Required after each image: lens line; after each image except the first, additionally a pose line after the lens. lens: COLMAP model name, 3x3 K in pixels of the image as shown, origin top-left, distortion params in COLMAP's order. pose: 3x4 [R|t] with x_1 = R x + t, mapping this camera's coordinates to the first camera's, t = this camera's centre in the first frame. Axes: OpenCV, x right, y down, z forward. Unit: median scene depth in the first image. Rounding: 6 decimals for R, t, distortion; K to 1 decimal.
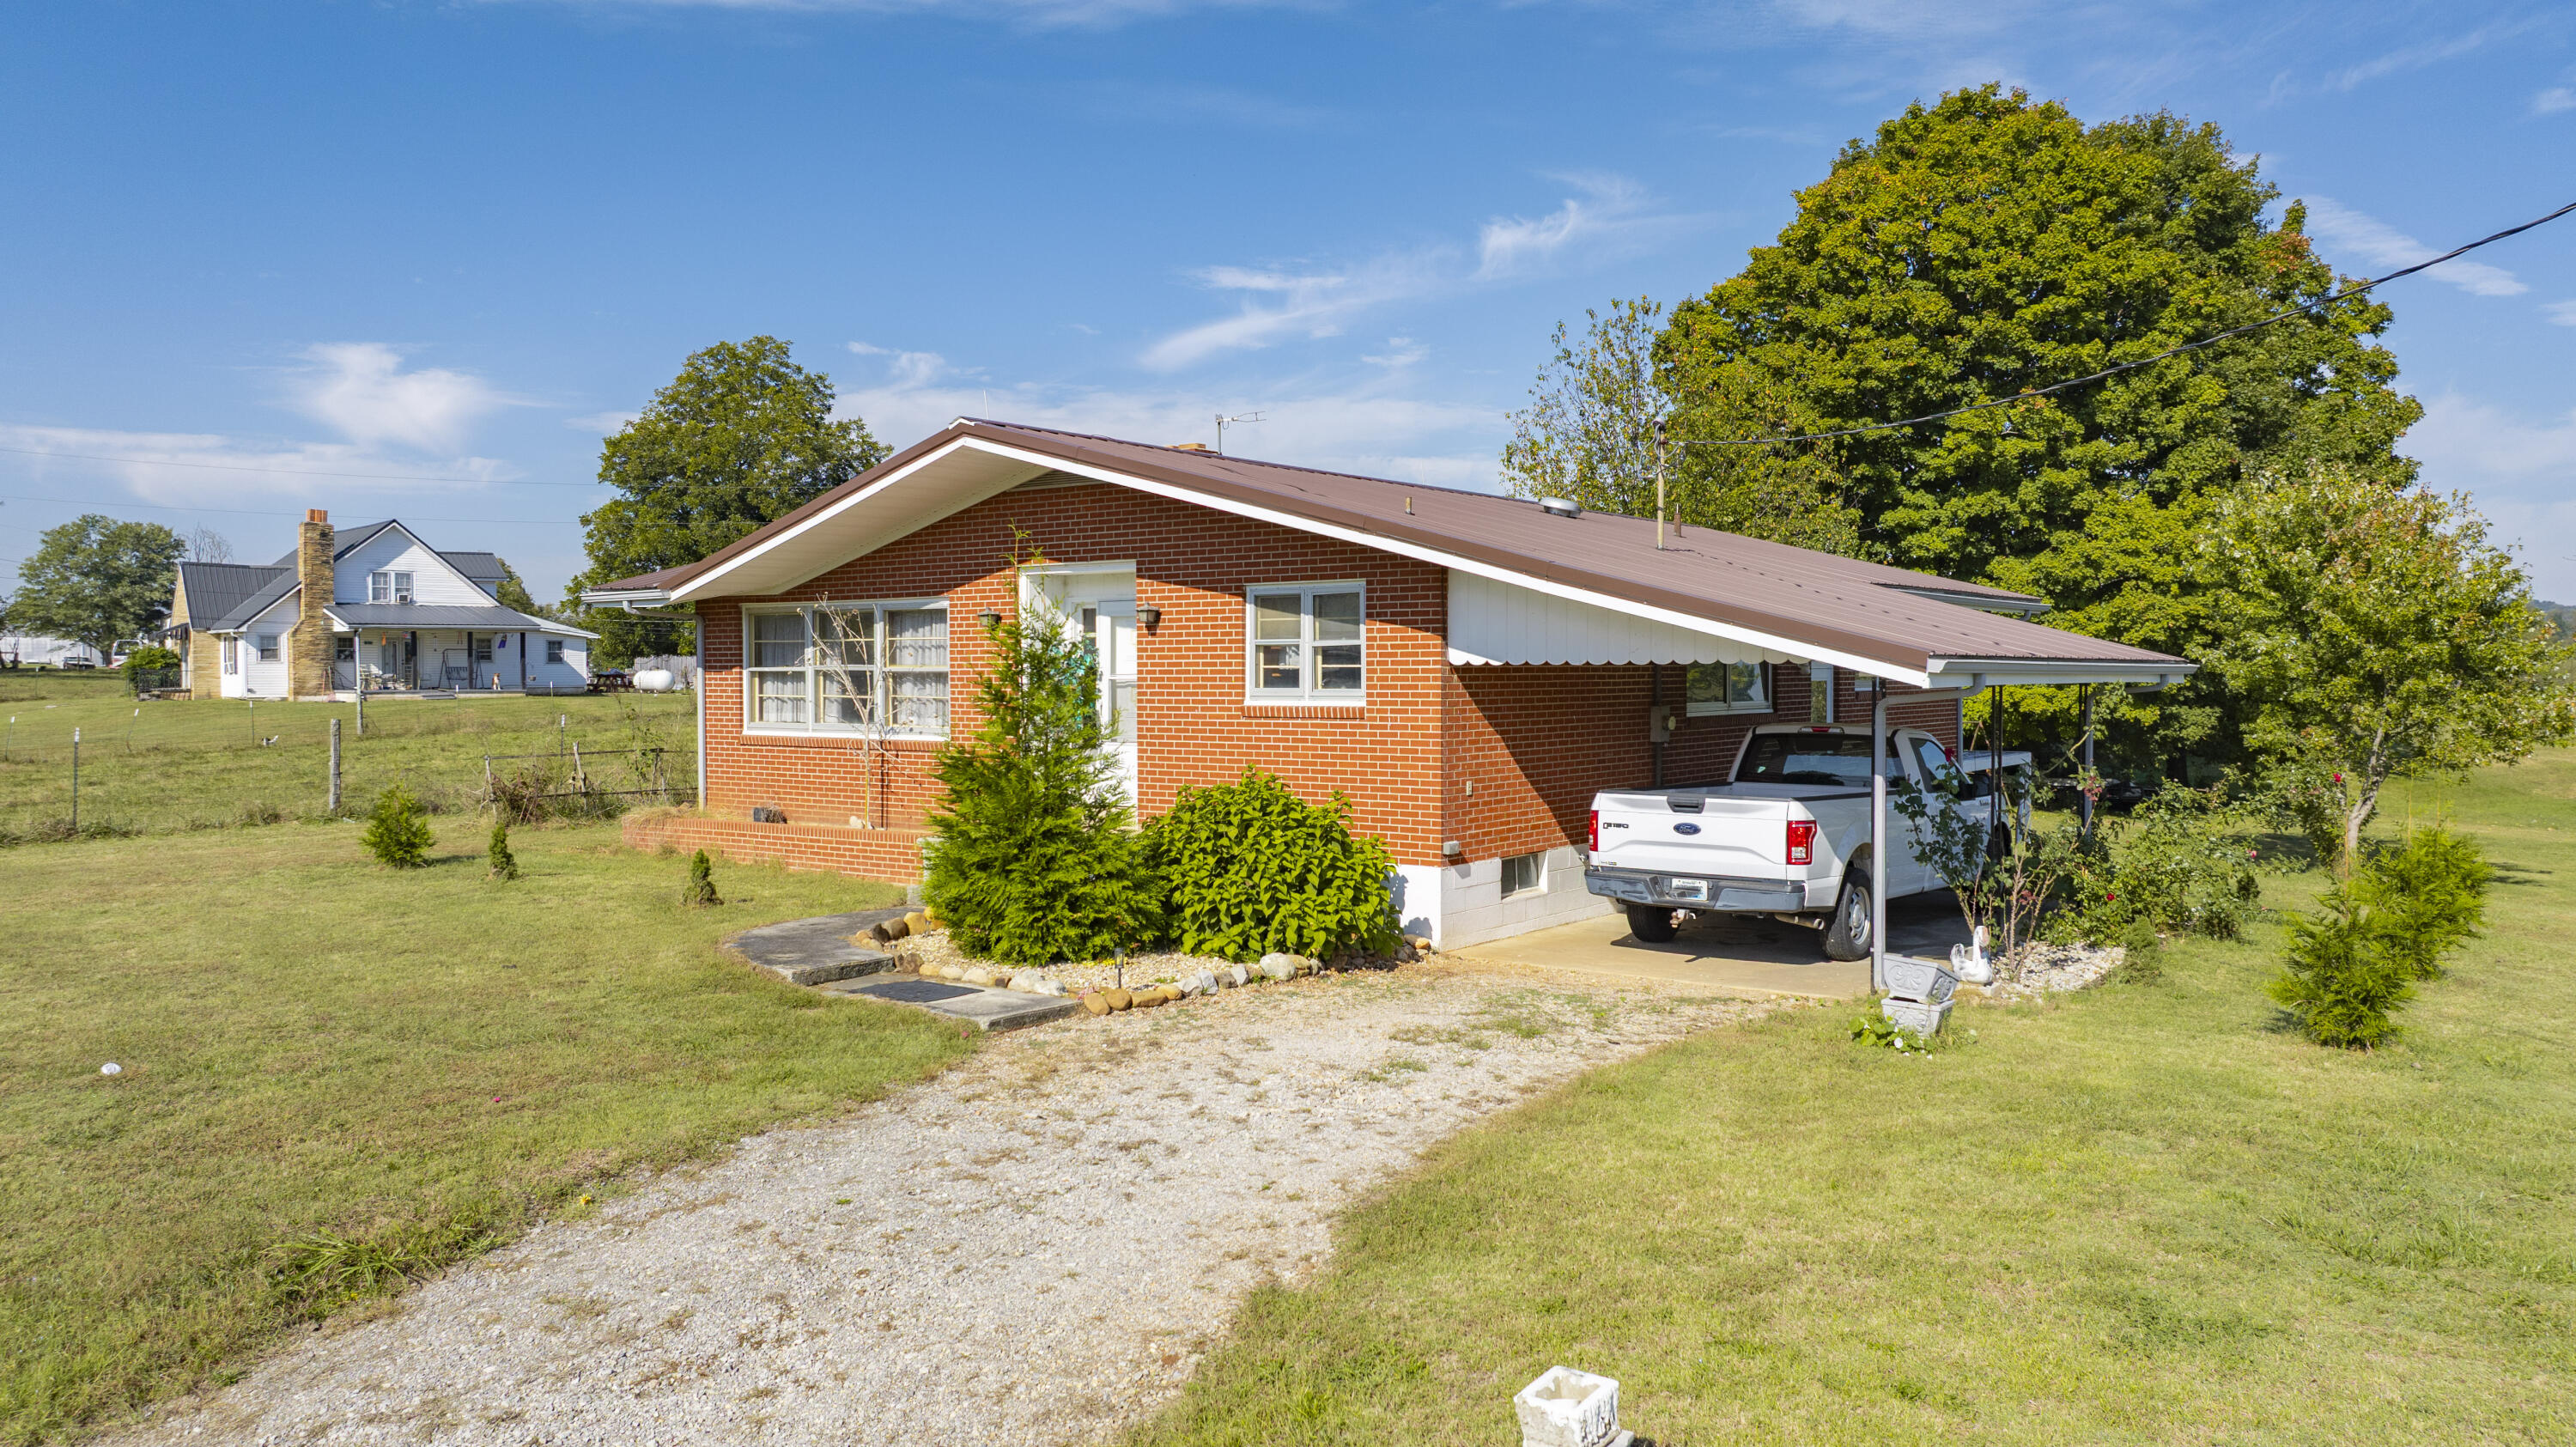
lens RADIAL K [[1815.2, 0, 1303.0], [0, 1815.2, 708.8], [0, 0, 1]] dist [-0.031172, 0.032059]
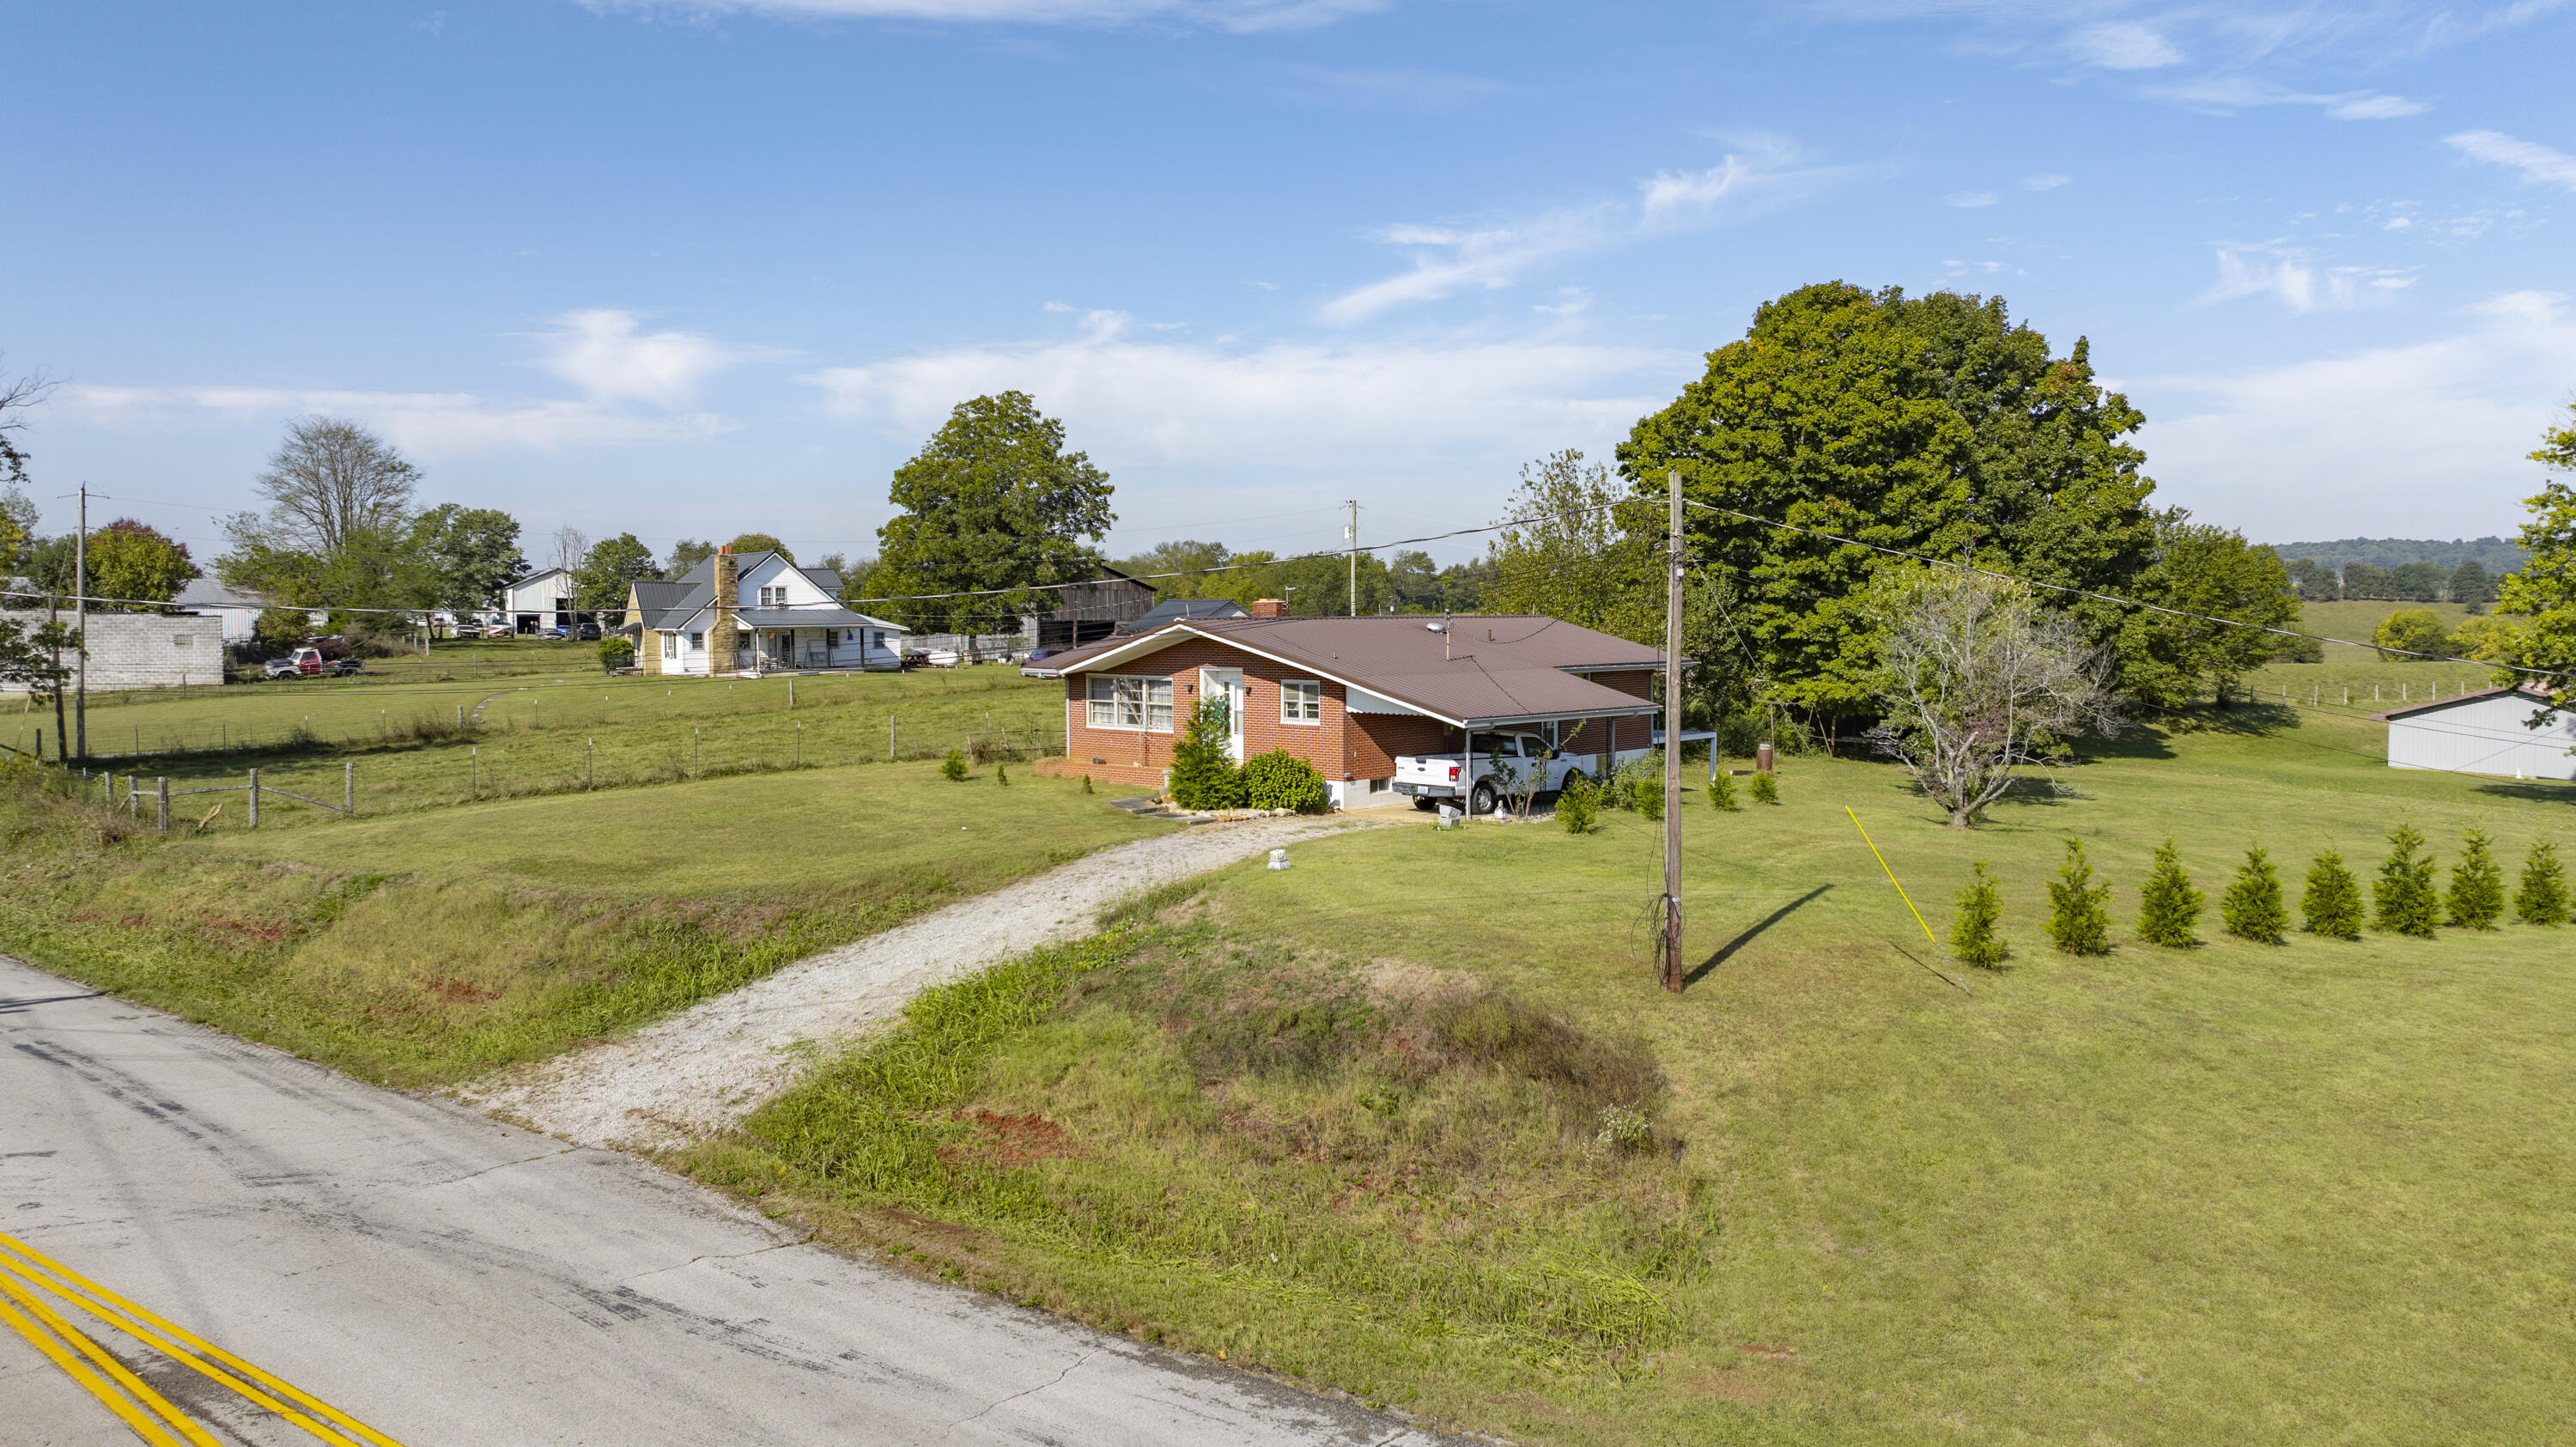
lens RADIAL K [[1815.2, 0, 1303.0], [0, 1815.2, 708.8], [0, 0, 1]] dist [-0.031172, 0.032059]
pose [[0.994632, 0.003209, -0.103427, 0.103593], [0.000238, 0.999445, 0.033300, -0.041776], [0.103476, -0.033146, 0.994079, -0.626747]]
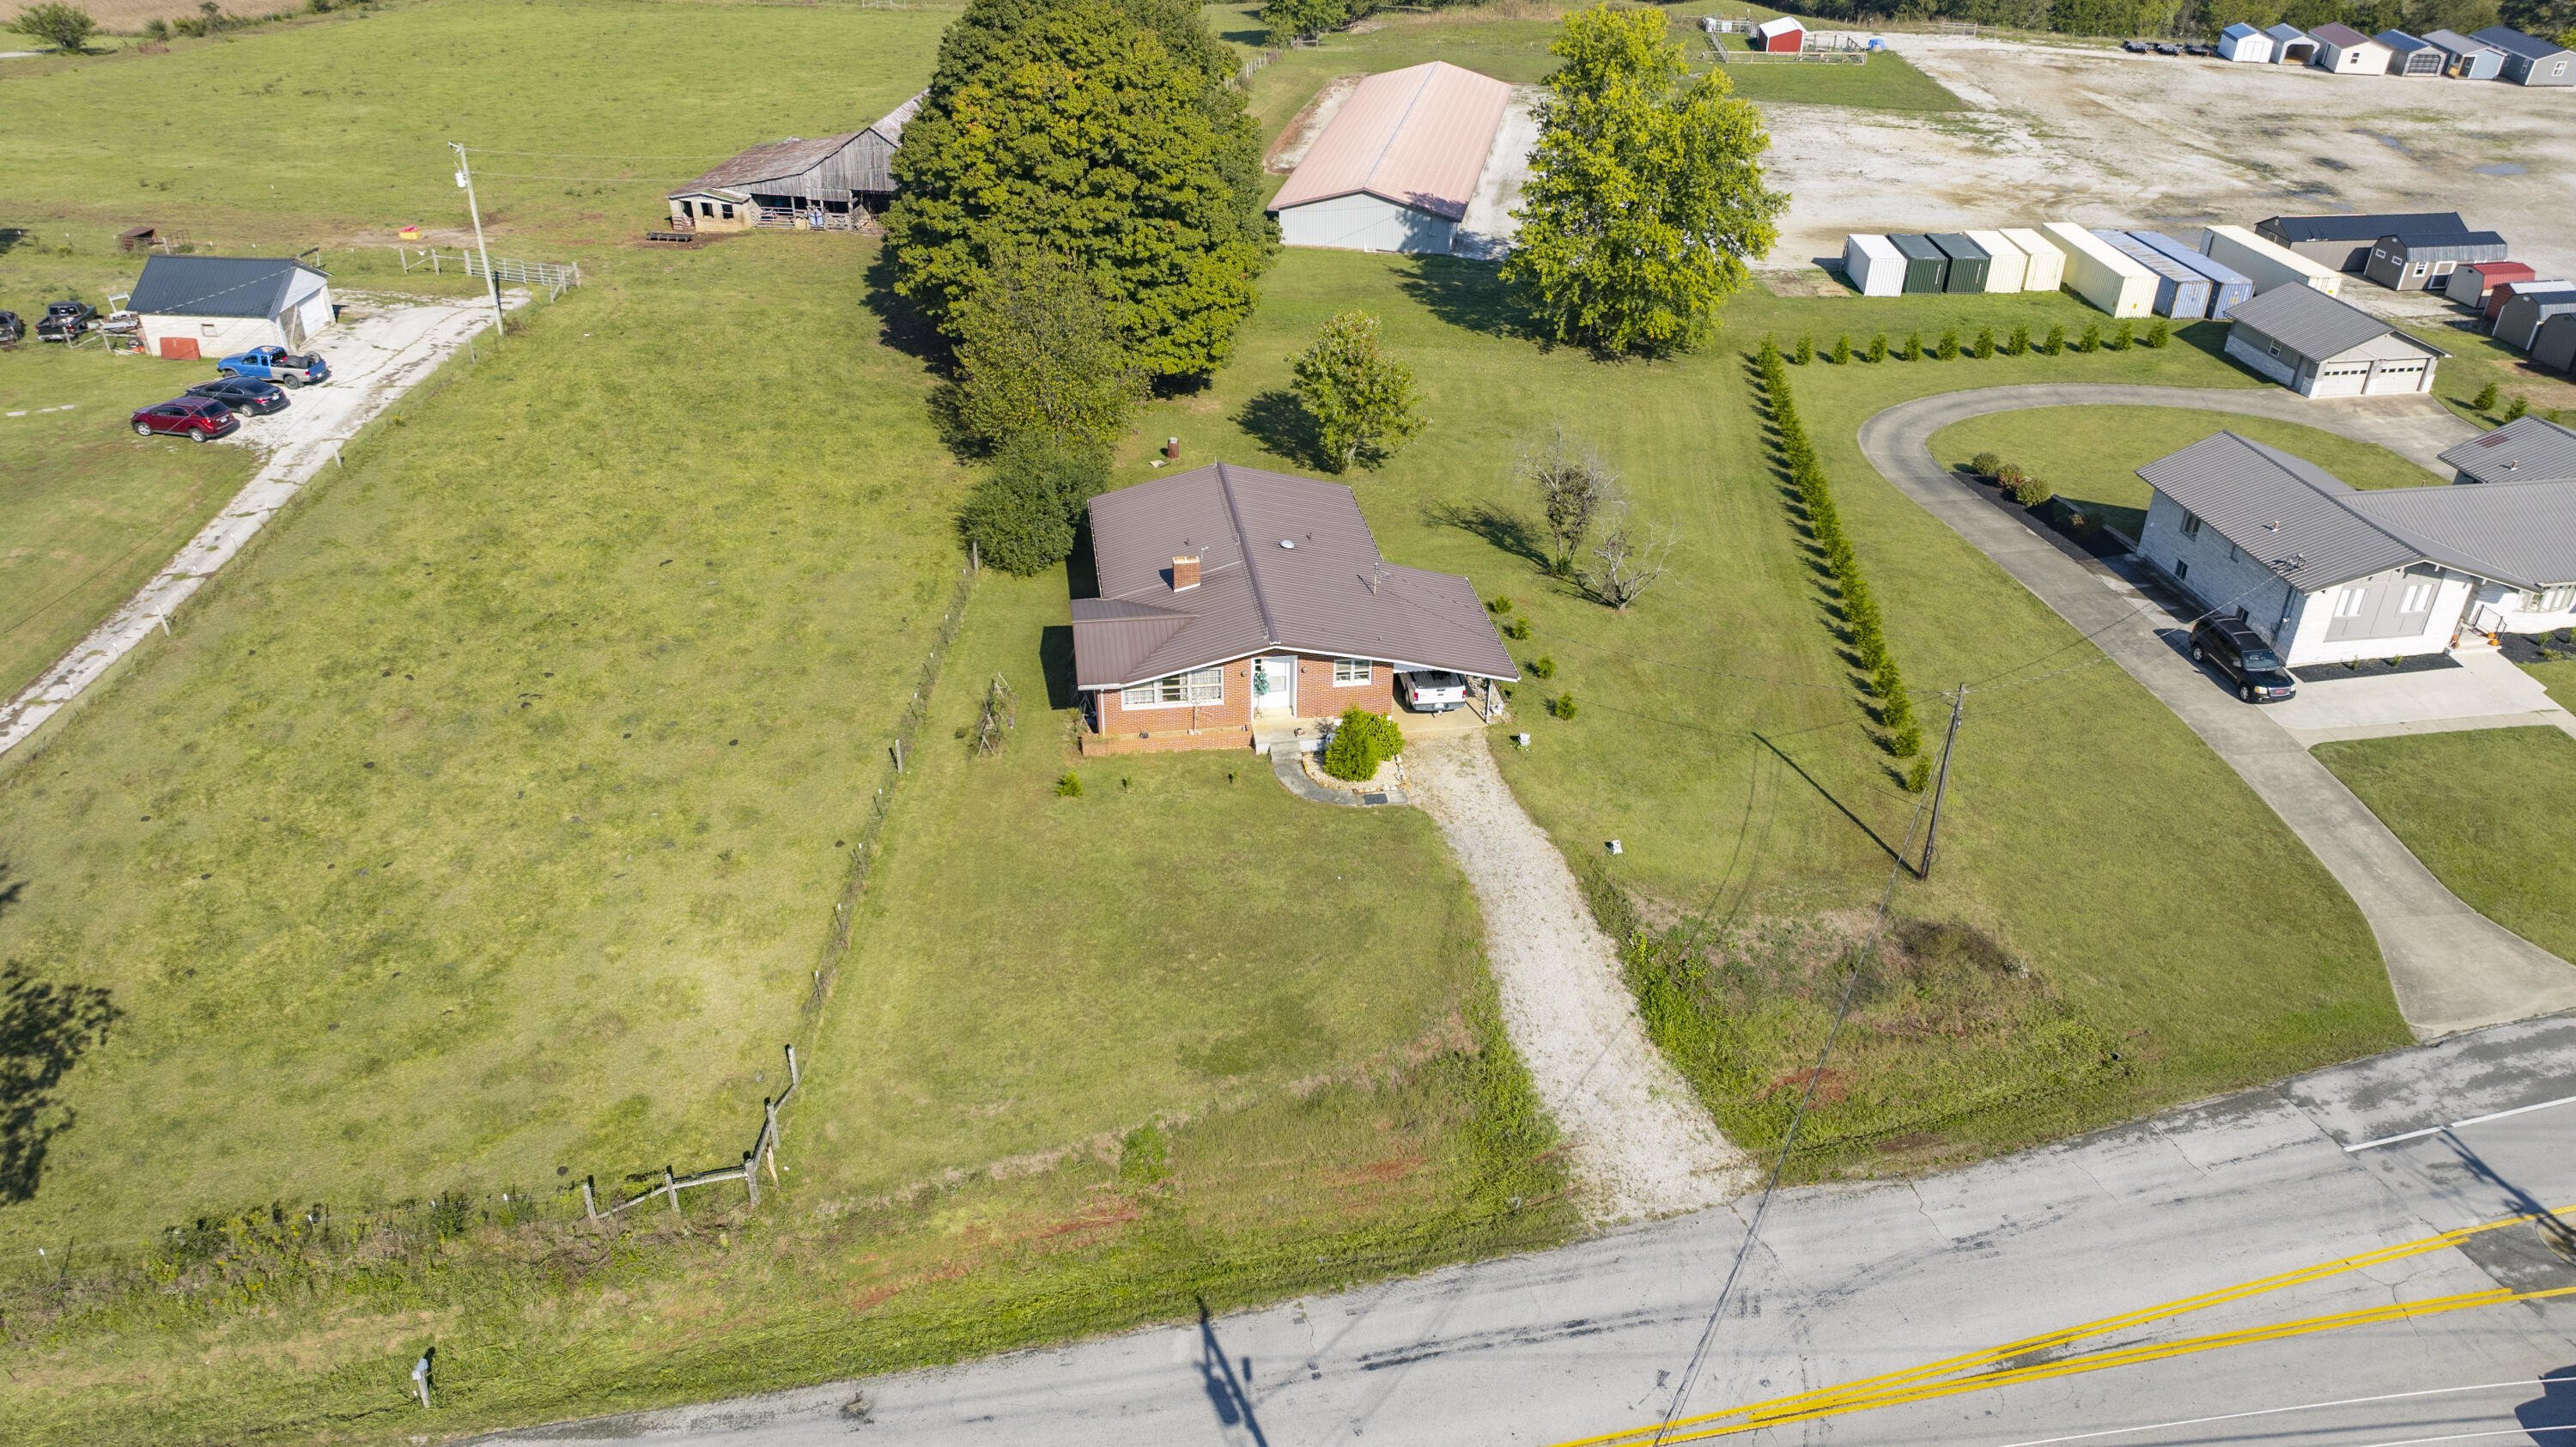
lens RADIAL K [[1815.2, 0, 1303.0], [0, 1815.2, 708.8], [0, 0, 1]] dist [-0.031172, 0.032059]
pose [[0.689839, -0.354960, 0.630972, -0.924860], [-0.005668, 0.868878, 0.494994, -0.683733], [-0.723940, -0.345043, 0.597374, -0.469907]]
